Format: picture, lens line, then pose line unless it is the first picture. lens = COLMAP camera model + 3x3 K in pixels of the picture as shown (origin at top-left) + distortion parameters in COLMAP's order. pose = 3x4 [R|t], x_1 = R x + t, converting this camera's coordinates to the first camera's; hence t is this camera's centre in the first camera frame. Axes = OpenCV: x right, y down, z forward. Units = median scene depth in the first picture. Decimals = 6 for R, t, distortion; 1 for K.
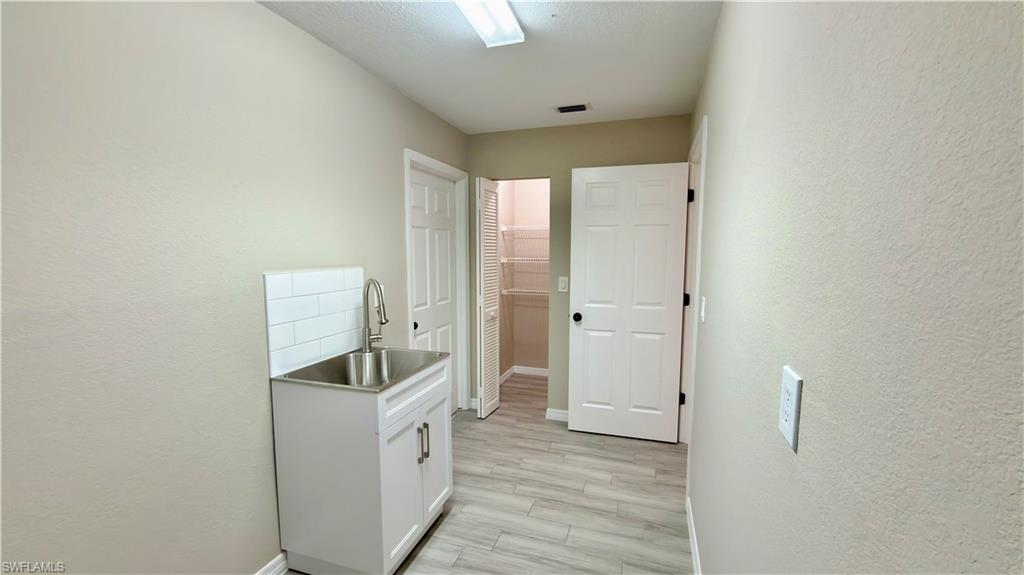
lens RADIAL K [[408.5, 0, 512.0], [0, 408.5, 287.5], [0, 0, 1]] dist [0.000633, -0.000116]
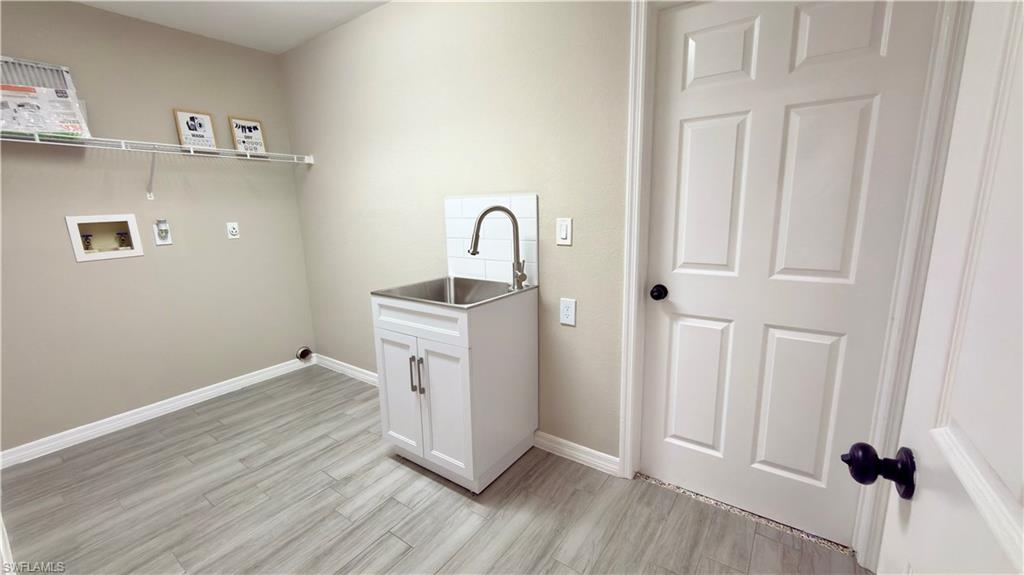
lens RADIAL K [[408.5, 0, 512.0], [0, 408.5, 287.5], [0, 0, 1]] dist [0.000633, -0.000116]
pose [[-0.307476, 0.188344, -0.932730, 0.579960], [-0.055093, 0.975048, 0.215050, -0.045130], [0.949960, 0.117510, -0.289427, 1.463336]]
